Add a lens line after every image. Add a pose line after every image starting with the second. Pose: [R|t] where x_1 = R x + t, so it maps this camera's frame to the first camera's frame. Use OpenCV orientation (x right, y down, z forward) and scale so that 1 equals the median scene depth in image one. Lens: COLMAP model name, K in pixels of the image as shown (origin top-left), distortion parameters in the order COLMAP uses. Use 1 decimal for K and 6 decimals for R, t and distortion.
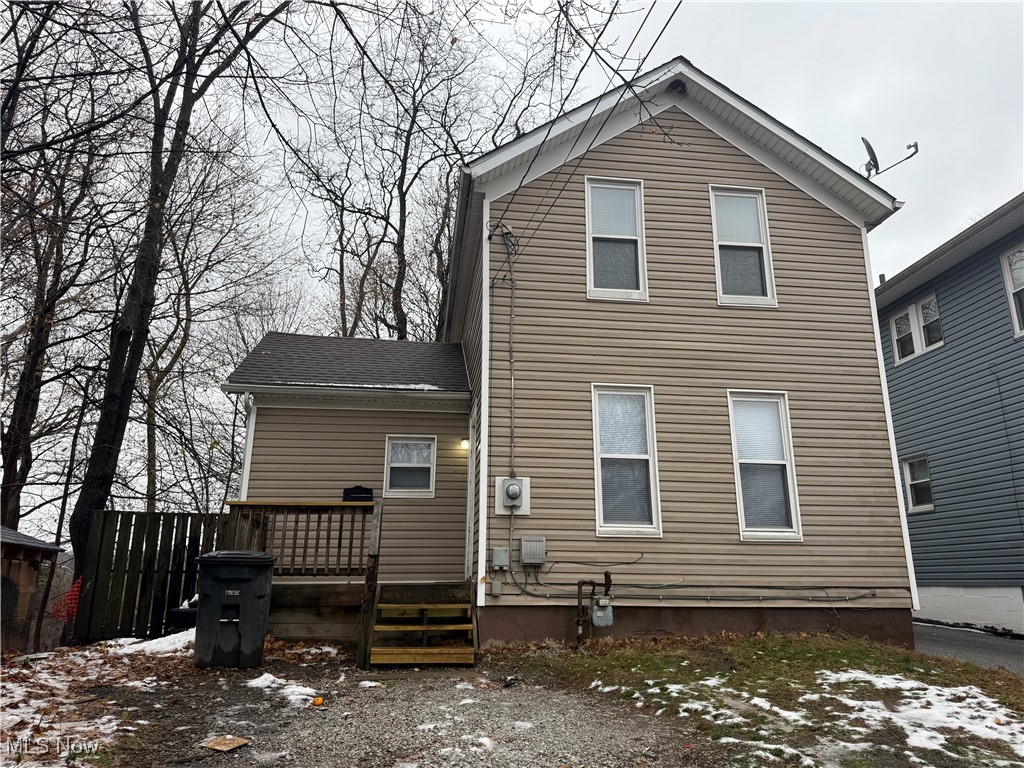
lens RADIAL K [[714.8, 0, 512.0], [0, 714.8, 384.0], [0, 0, 1]] dist [0.053656, -0.108528]
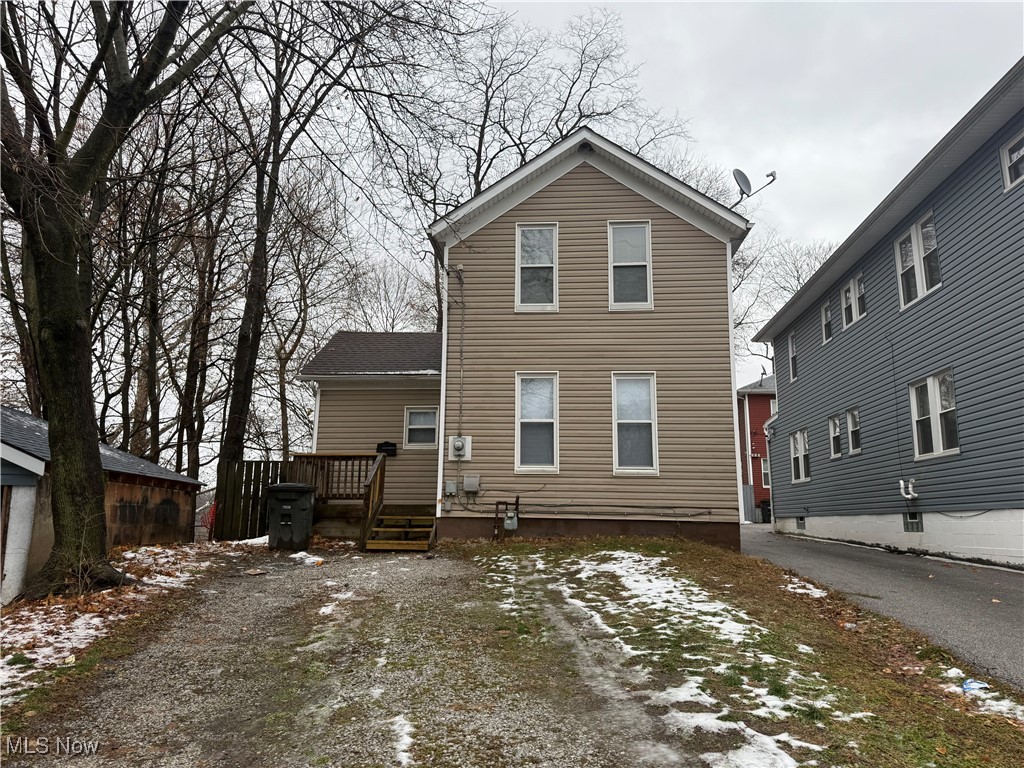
lens RADIAL K [[714.8, 0, 512.0], [0, 714.8, 384.0], [0, 0, 1]] dist [0.053656, -0.108528]
pose [[0.978637, -0.032461, -0.203018, 0.392716], [0.047781, 0.996330, 0.071021, -0.078349], [0.199967, -0.079204, 0.976596, -0.431796]]
